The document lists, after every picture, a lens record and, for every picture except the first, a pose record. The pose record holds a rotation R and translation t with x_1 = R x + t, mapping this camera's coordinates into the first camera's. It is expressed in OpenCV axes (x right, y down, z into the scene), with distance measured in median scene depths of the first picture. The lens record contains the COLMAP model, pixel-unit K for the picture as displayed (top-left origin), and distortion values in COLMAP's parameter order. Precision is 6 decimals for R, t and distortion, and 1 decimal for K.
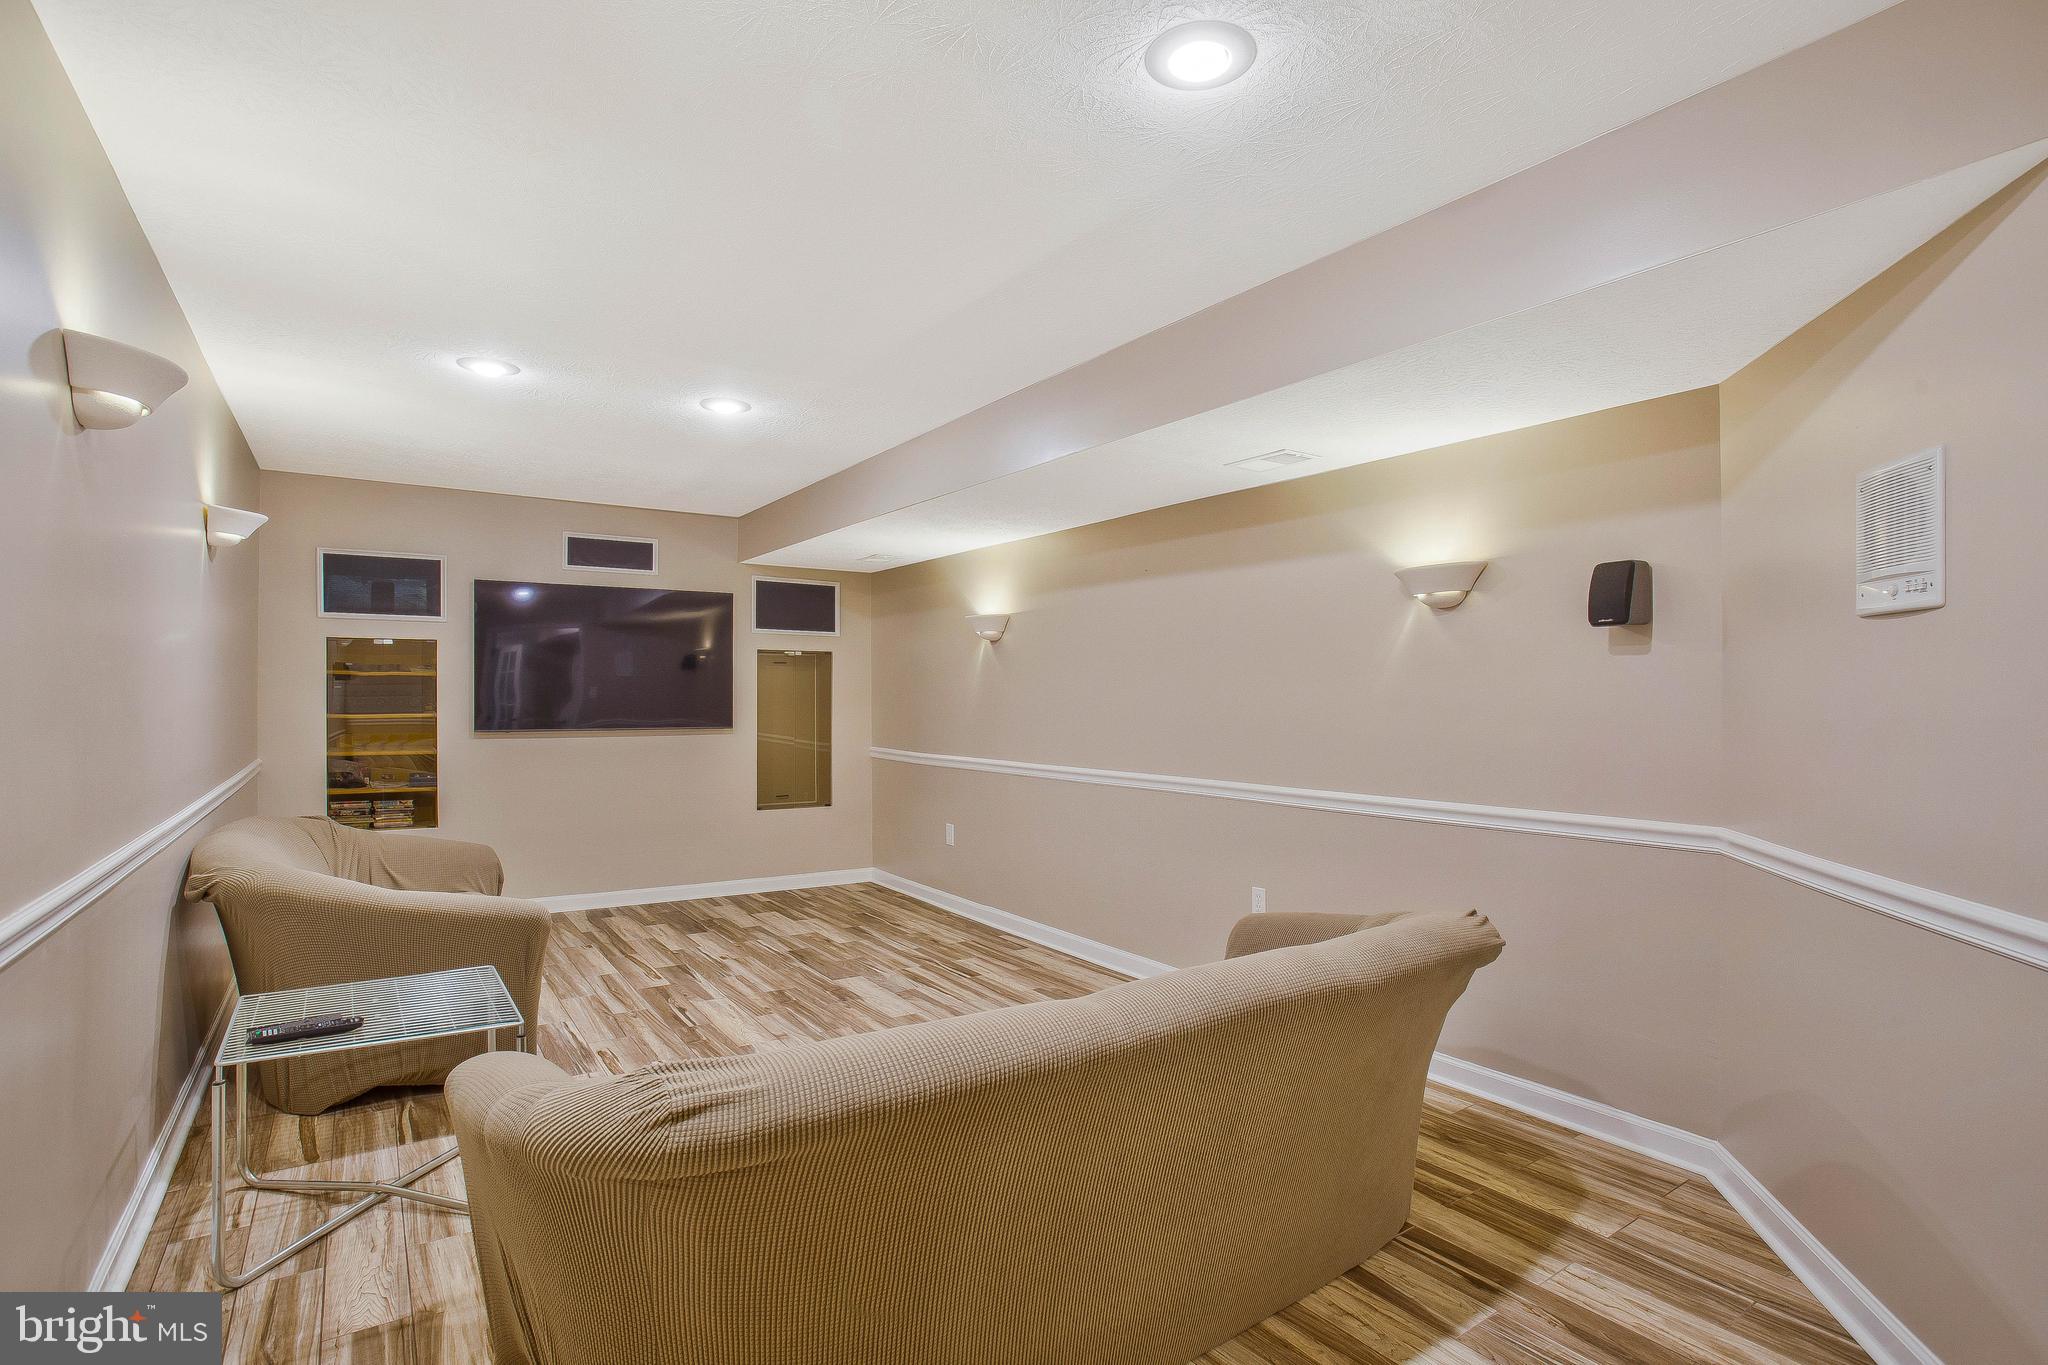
lens RADIAL K [[1015.3, 0, 1021.1], [0, 1015.3, 699.5], [0, 0, 1]] dist [-0.067469, 0.026498]
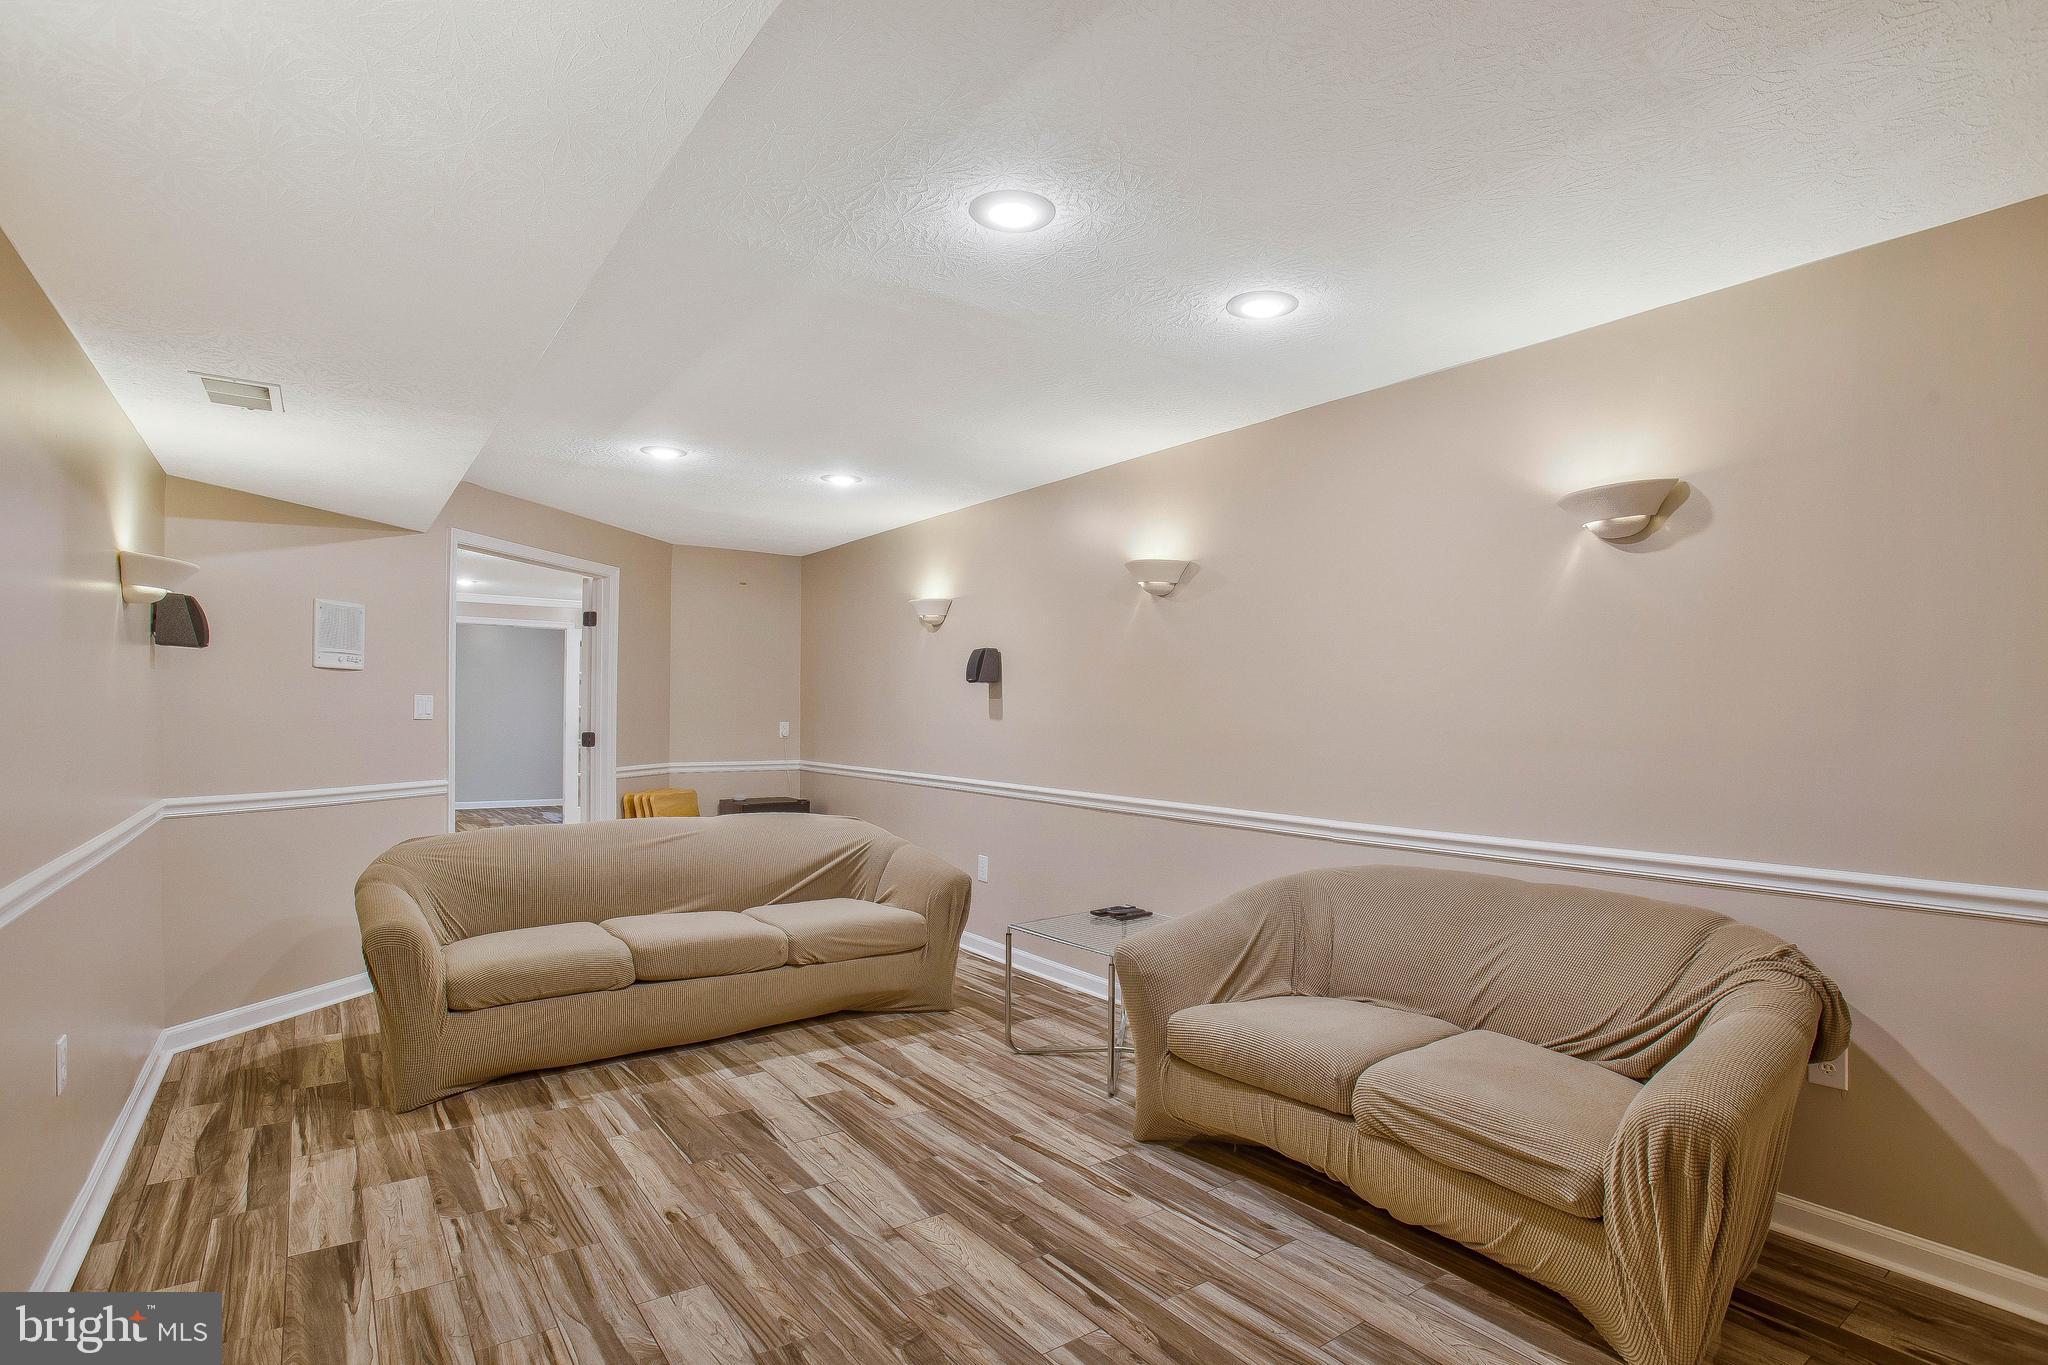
lens RADIAL K [[1015.3, 0, 1021.1], [0, 1015.3, 699.5], [0, 0, 1]] dist [-0.067469, 0.026498]
pose [[-0.999369, -0.013991, -0.032655, -0.297258], [-0.013481, 0.999785, -0.015786, -0.002367], [0.032869, -0.015336, -0.999342, 1.656208]]
